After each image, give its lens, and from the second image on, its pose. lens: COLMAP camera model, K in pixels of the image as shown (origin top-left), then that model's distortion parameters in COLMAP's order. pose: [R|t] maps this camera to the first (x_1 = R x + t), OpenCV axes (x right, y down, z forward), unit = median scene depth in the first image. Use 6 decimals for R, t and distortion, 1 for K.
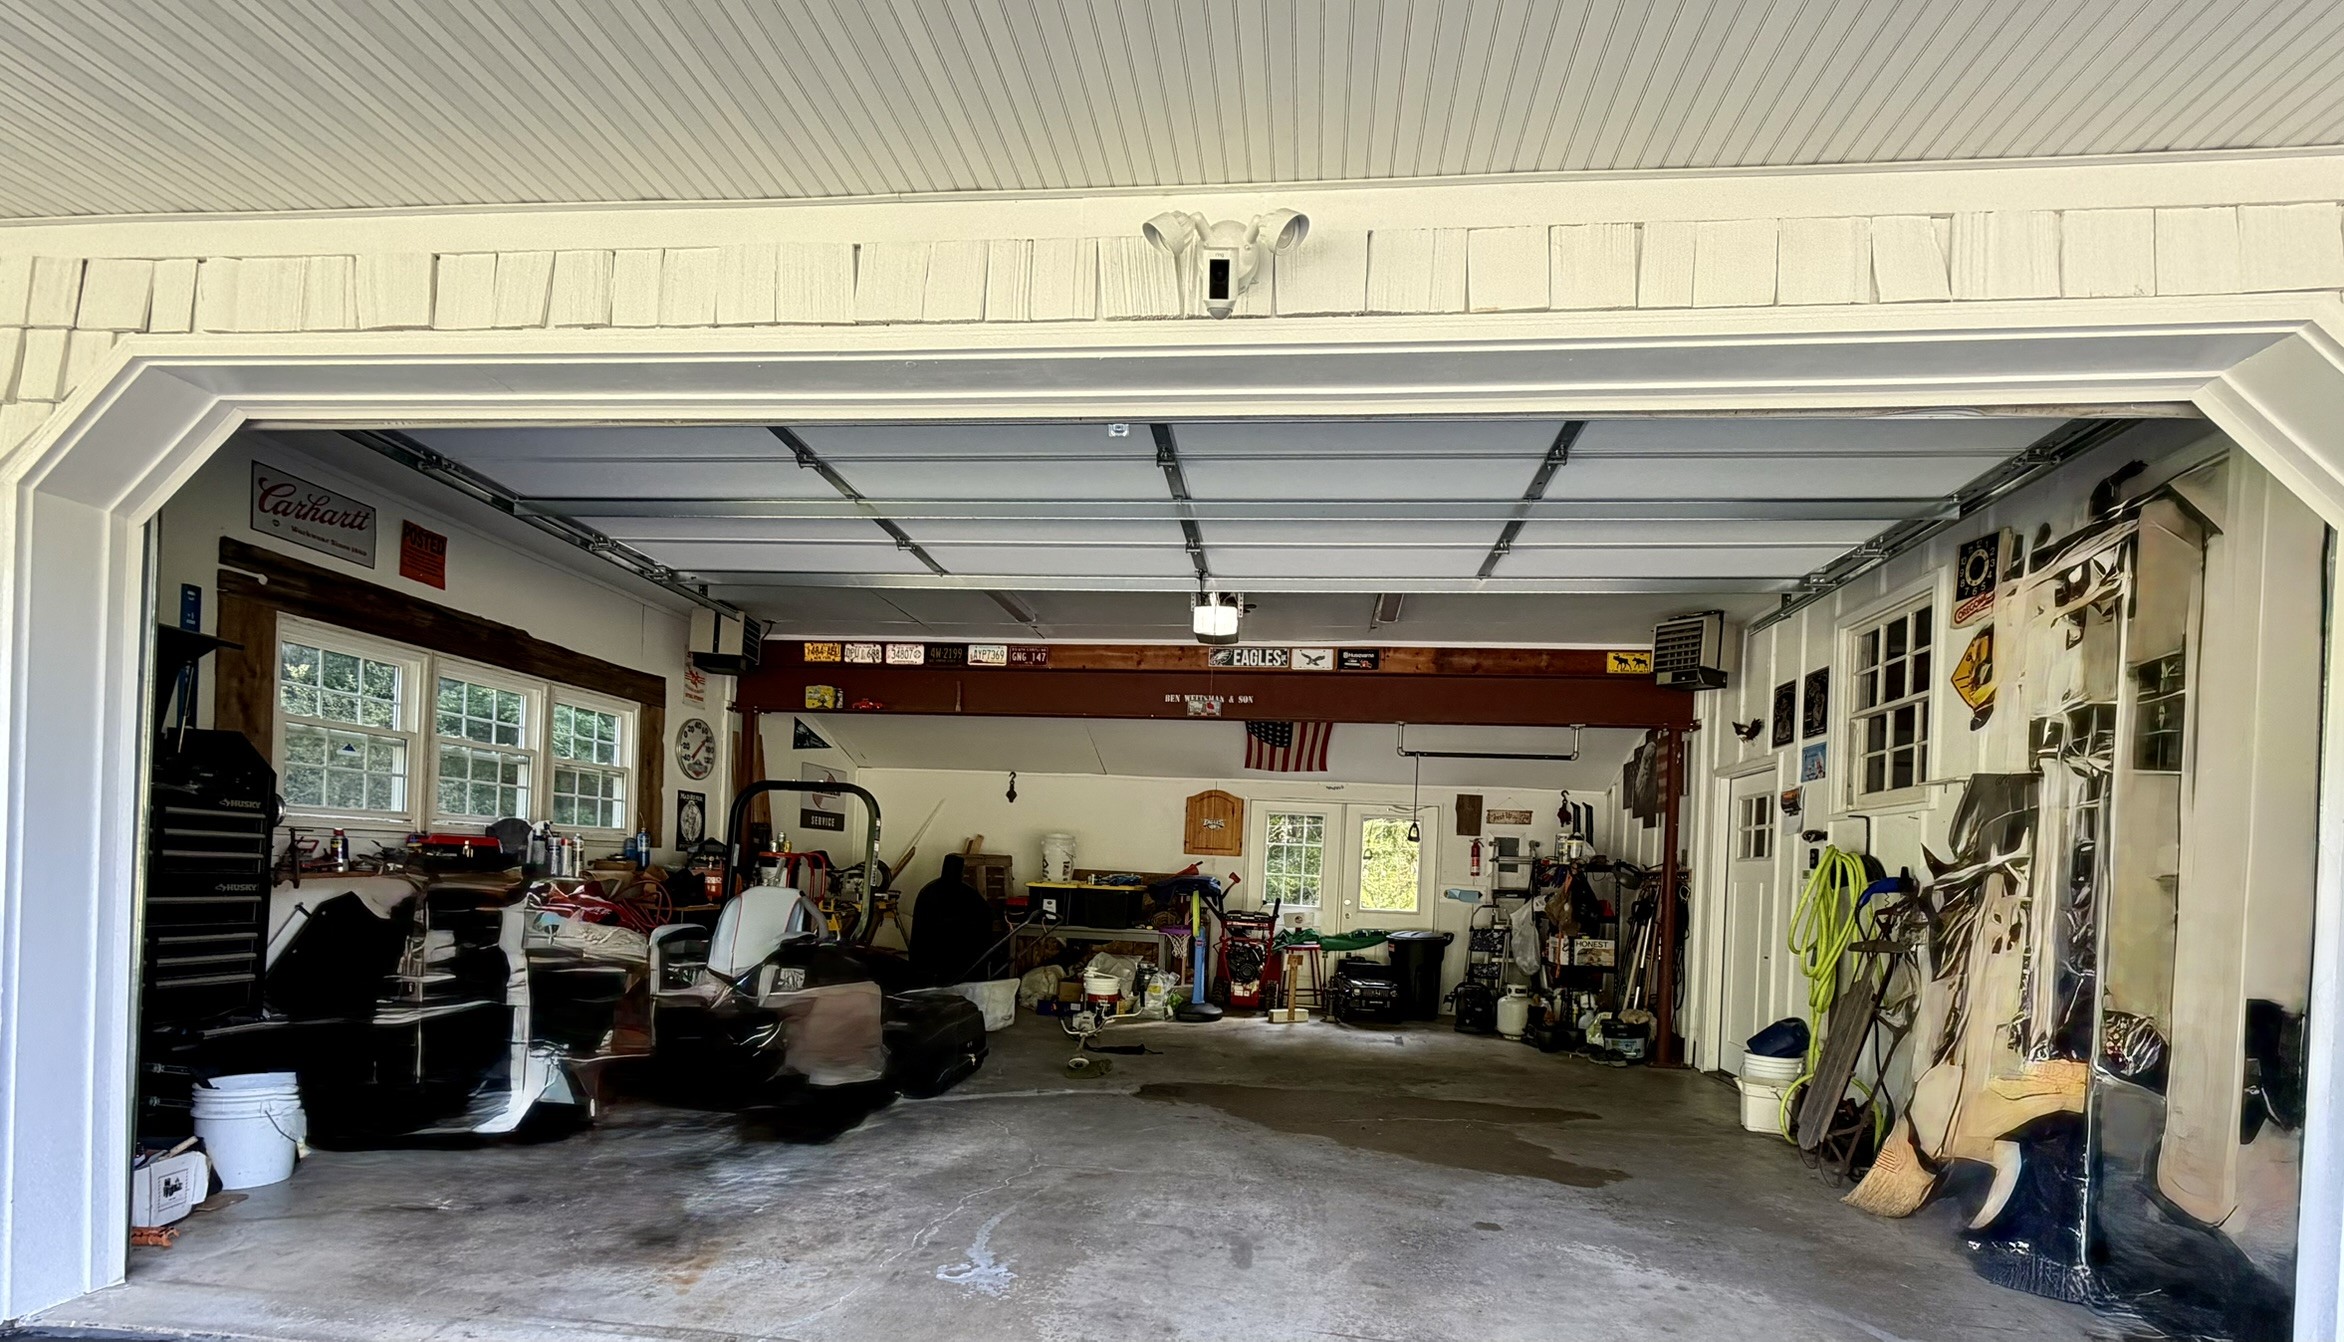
lens RADIAL K [[1020.7, 0, 1194.9], [0, 1020.7, 882.4], [0, 0, 1]] dist [-0.000468, -0.000150]
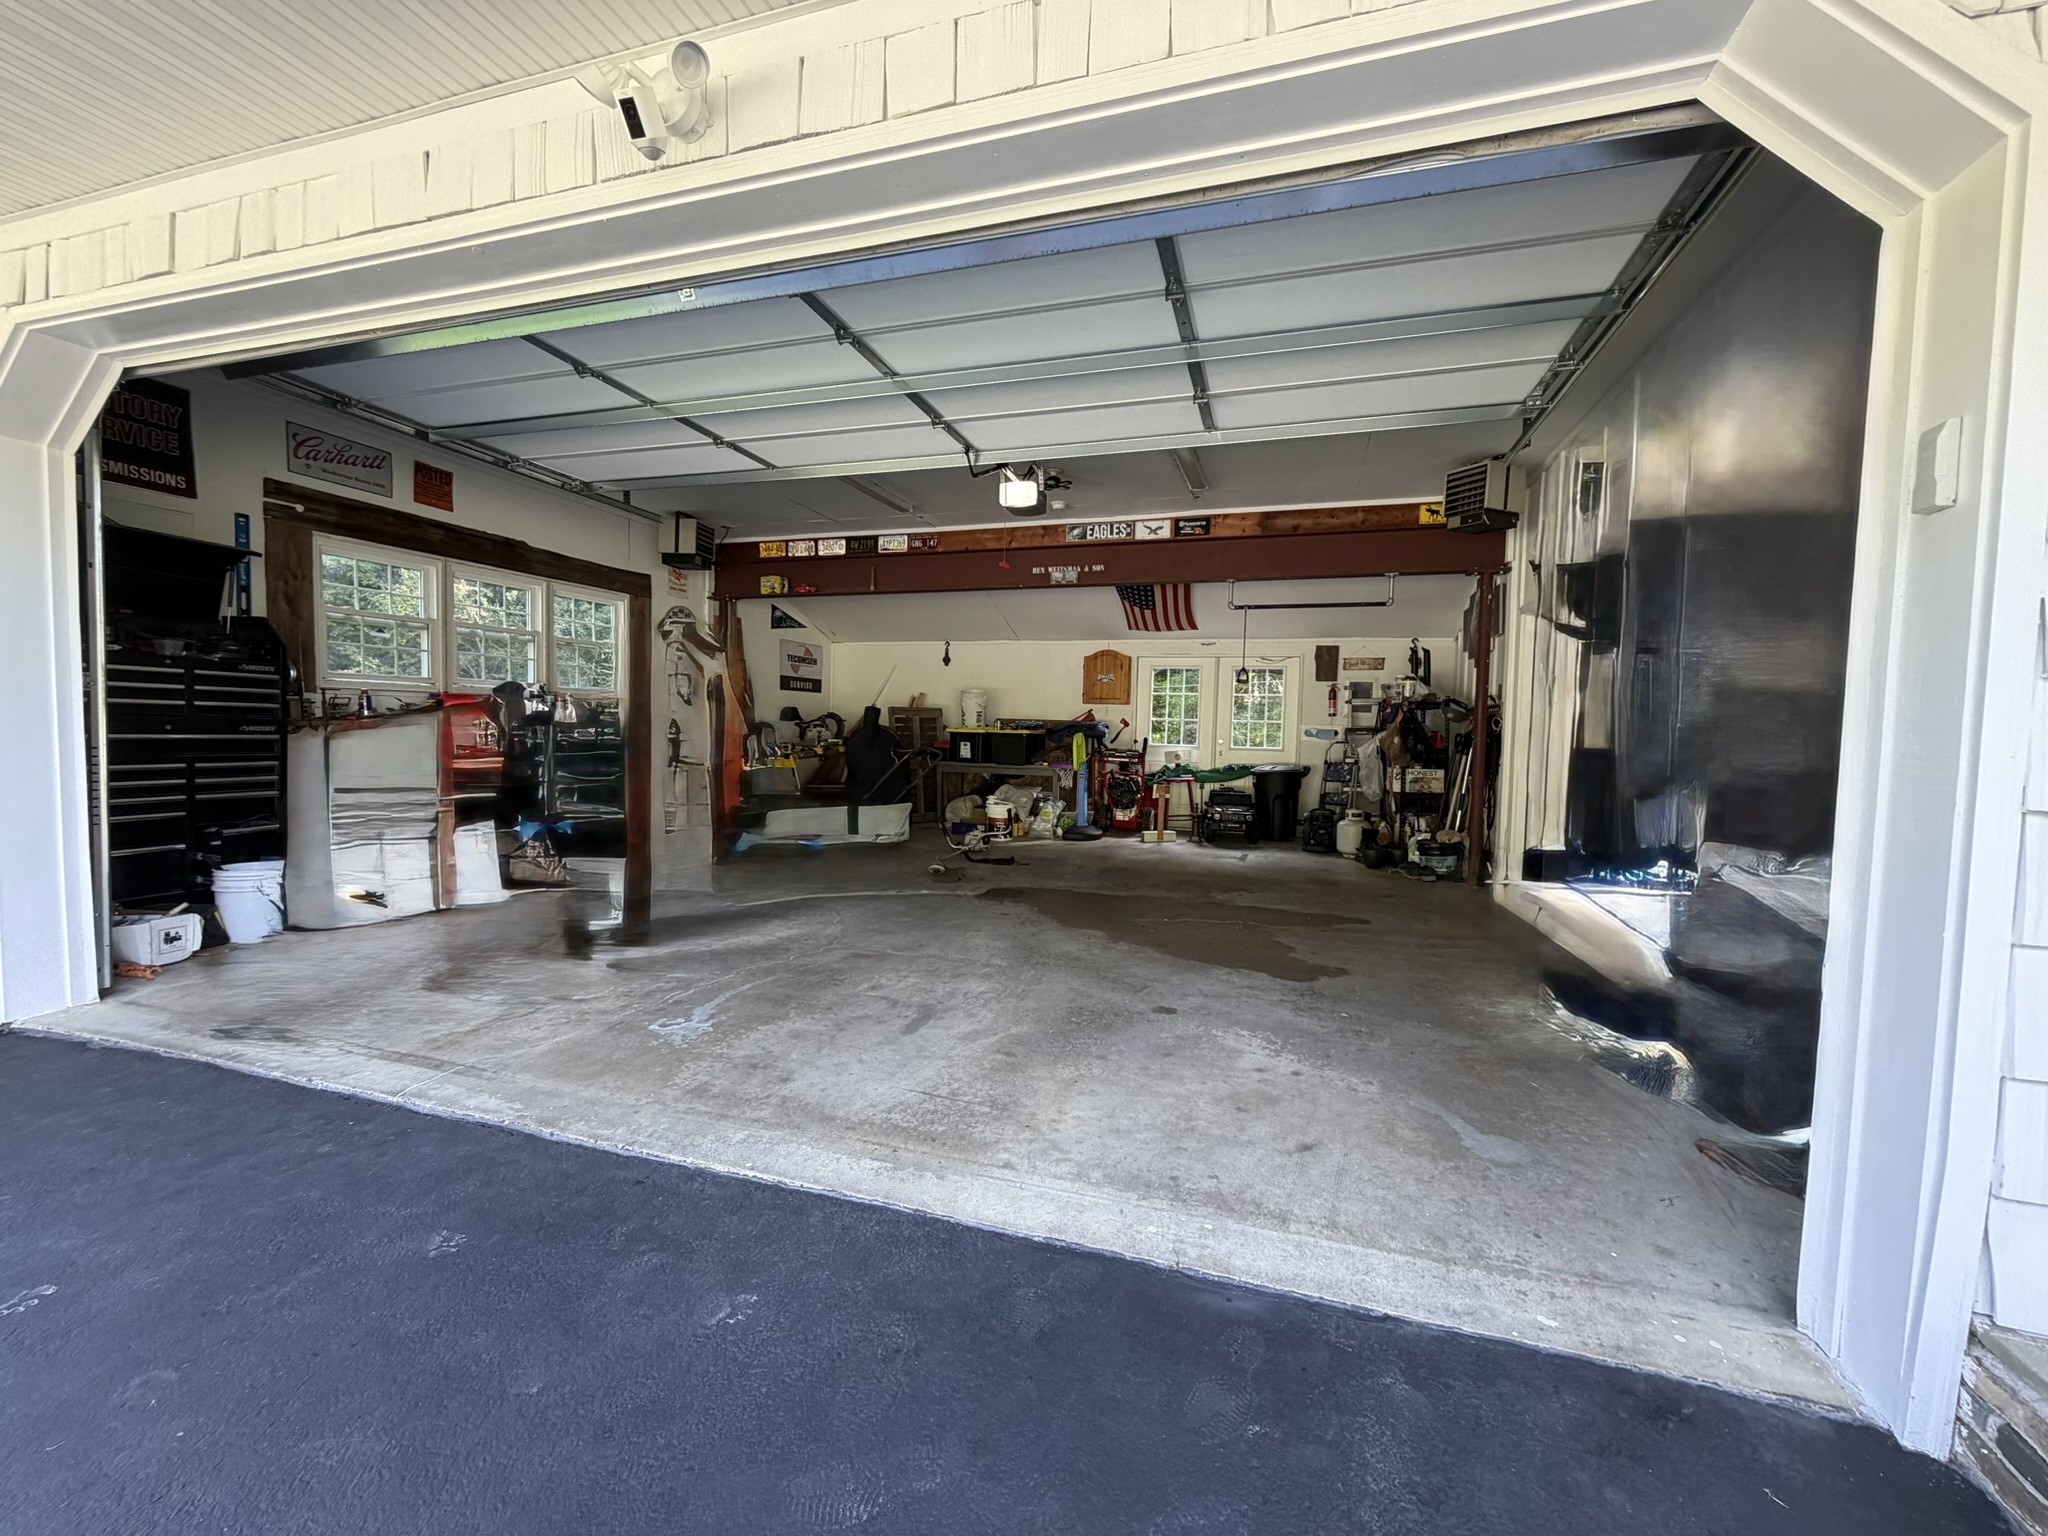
lens RADIAL K [[813.5, 0, 1036.4], [0, 813.5, 768.5], [0, 0, 1]] dist [-0.001724, 0.000362]
pose [[0.982599, -0.009831, -0.185478, 0.148077], [0.016584, 0.999253, 0.034894, 0.018422], [0.184997, -0.037363, 0.982029, 0.051797]]
